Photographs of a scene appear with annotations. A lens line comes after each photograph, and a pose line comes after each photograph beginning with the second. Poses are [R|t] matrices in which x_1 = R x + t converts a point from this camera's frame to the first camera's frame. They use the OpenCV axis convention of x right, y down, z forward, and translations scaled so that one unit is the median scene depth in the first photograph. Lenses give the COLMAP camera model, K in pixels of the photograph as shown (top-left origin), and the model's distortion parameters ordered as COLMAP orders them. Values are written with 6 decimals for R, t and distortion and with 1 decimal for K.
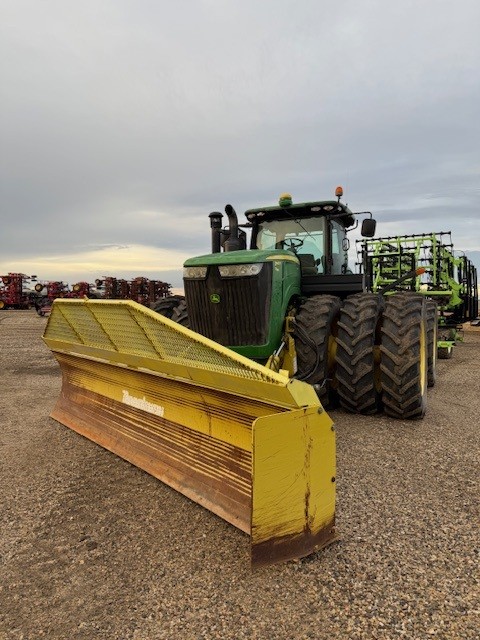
lens RADIAL K [[460.9, 0, 236.1], [0, 460.9, 316.8], [0, 0, 1]] dist [0.052007, -0.001907]
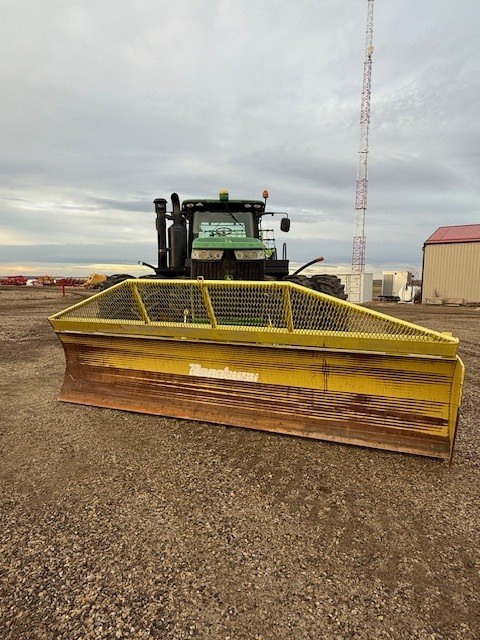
lens RADIAL K [[368.9, 0, 240.9], [0, 368.9, 325.6], [0, 0, 1]] dist [0.002590, 0.000060]
pose [[0.856006, -0.060750, 0.513384, -0.475738], [0.010945, 0.994979, 0.099488, -0.012952], [-0.516850, -0.079543, 0.852373, 0.169608]]
